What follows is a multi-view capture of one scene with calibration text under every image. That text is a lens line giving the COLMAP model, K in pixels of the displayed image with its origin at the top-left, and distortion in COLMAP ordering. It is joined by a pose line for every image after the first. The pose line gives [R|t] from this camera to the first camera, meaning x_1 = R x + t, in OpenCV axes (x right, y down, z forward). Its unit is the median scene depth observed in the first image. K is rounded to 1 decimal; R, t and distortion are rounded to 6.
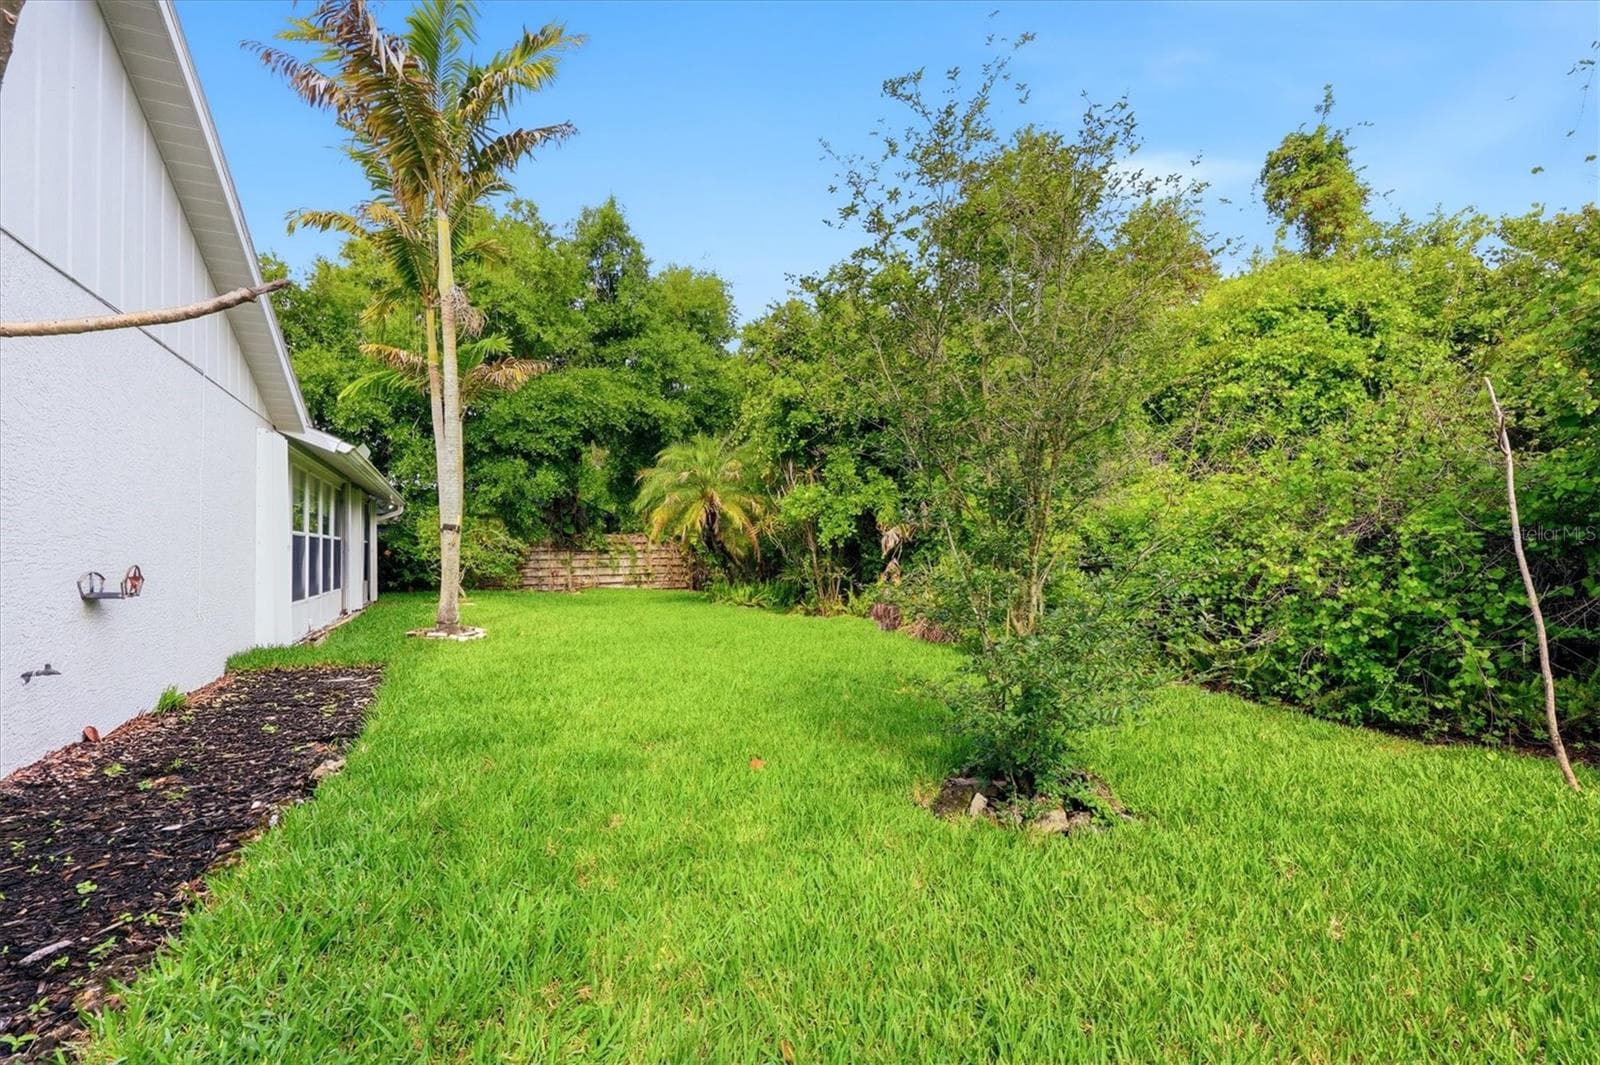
lens RADIAL K [[638.2, 0, 800.0], [0, 638.2, 532.5], [0, 0, 1]] dist [0.000154, 0.000009]
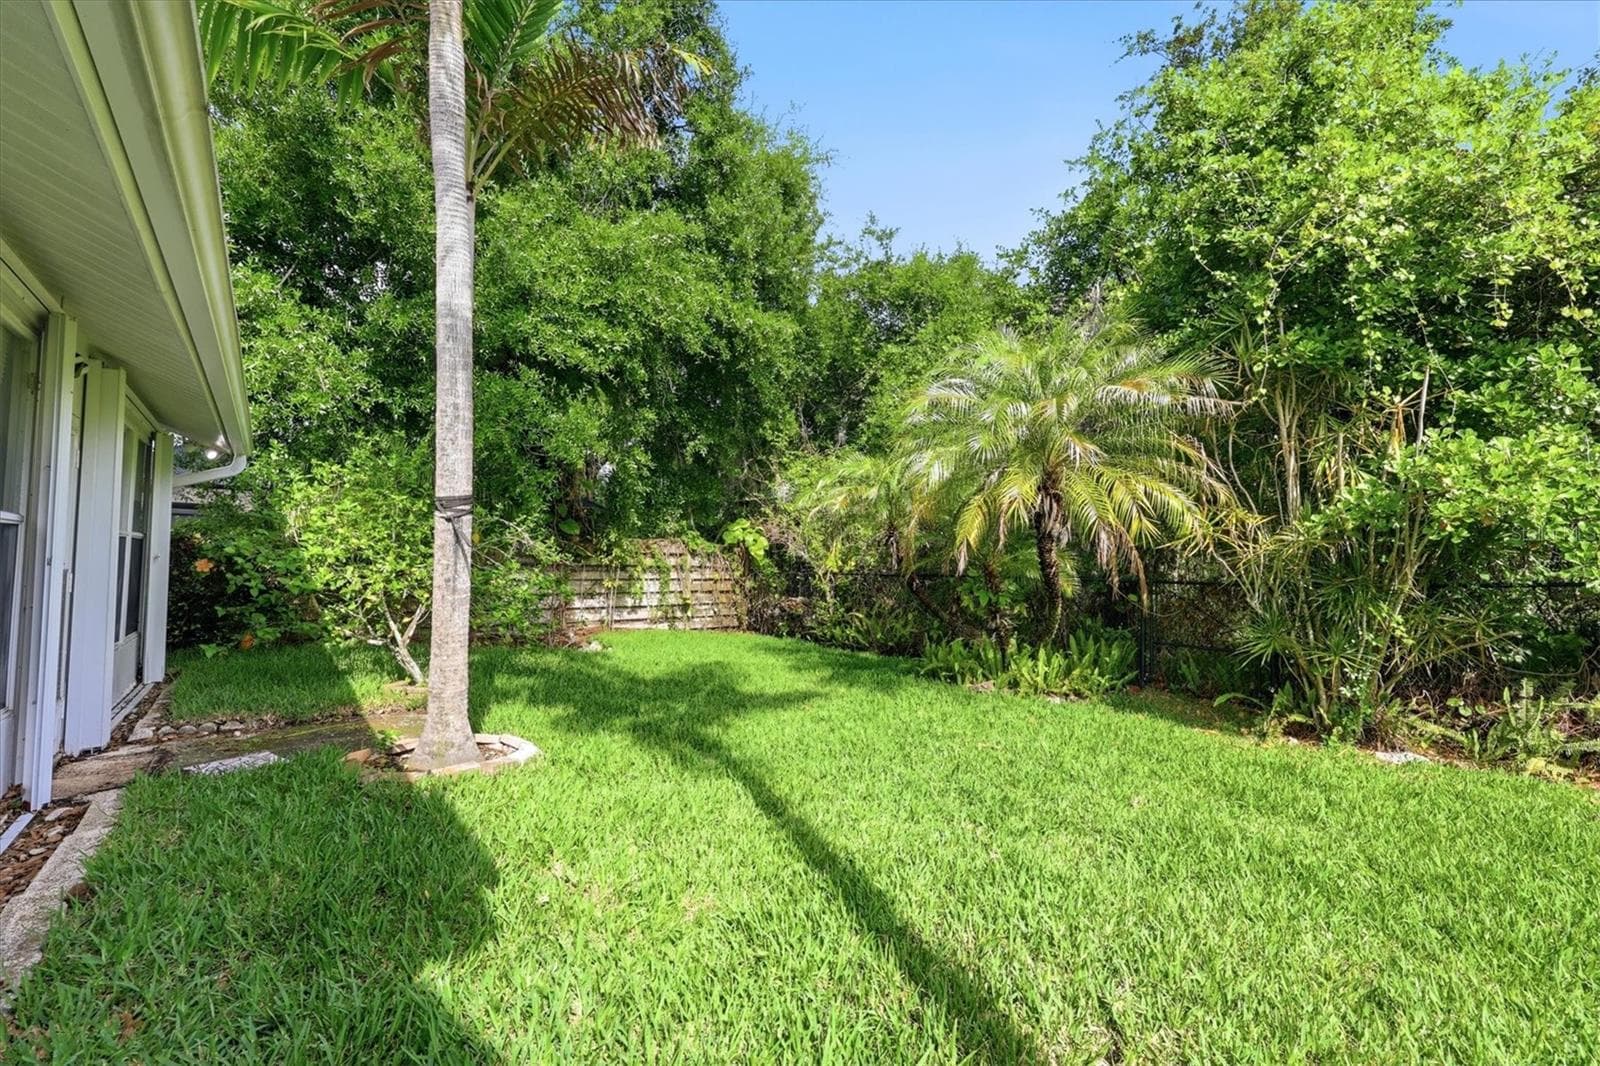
lens RADIAL K [[638.2, 0, 800.0], [0, 638.2, 533.0], [0, 0, 1]] dist [0.000154, 0.000009]
pose [[0.981636, 0.040248, 0.186468, -0.260344], [-0.036329, 0.999042, -0.024389, 0.006919], [-0.187271, 0.017167, 0.982158, 0.396324]]
